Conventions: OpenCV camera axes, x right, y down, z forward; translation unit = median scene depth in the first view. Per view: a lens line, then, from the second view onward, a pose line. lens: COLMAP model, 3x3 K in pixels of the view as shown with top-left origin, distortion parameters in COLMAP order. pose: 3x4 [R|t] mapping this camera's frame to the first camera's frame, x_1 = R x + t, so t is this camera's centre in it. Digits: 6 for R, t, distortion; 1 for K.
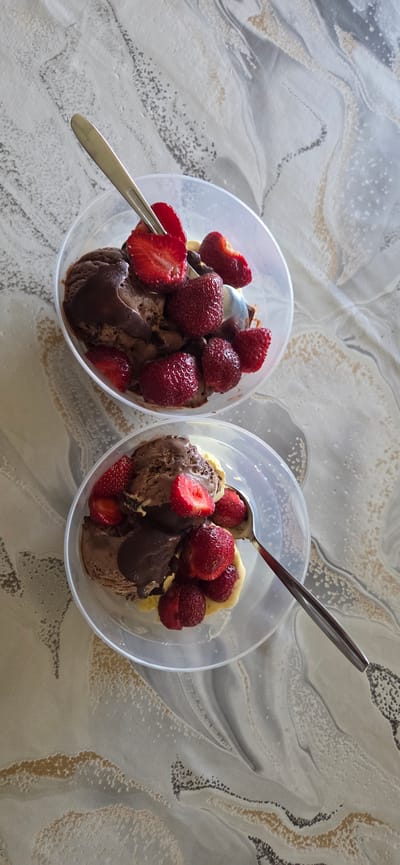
lens RADIAL K [[589.5, 0, 201.5], [0, 589.5, 426.9], [0, 0, 1]] dist [0.032360, -0.046934]
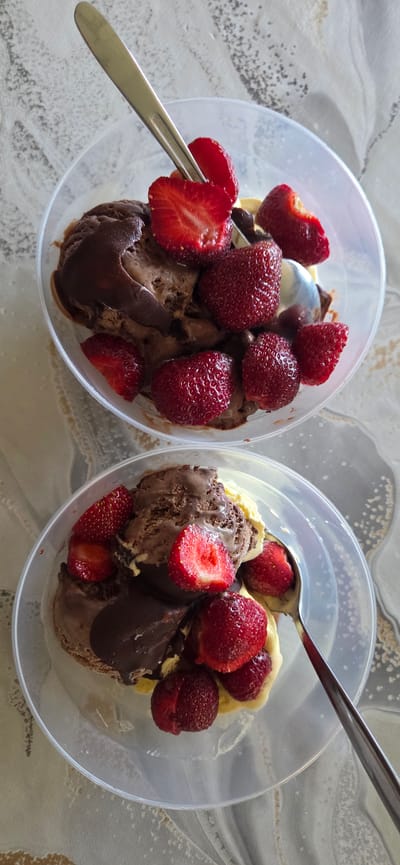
lens RADIAL K [[589.5, 0, 201.5], [0, 589.5, 426.9], [0, 0, 1]] dist [0.032360, -0.046934]
pose [[0.977734, 0.093116, -0.188057, 0.086752], [-0.090612, 0.995646, 0.021889, -0.045641], [0.189276, -0.004362, 0.981914, 0.276368]]
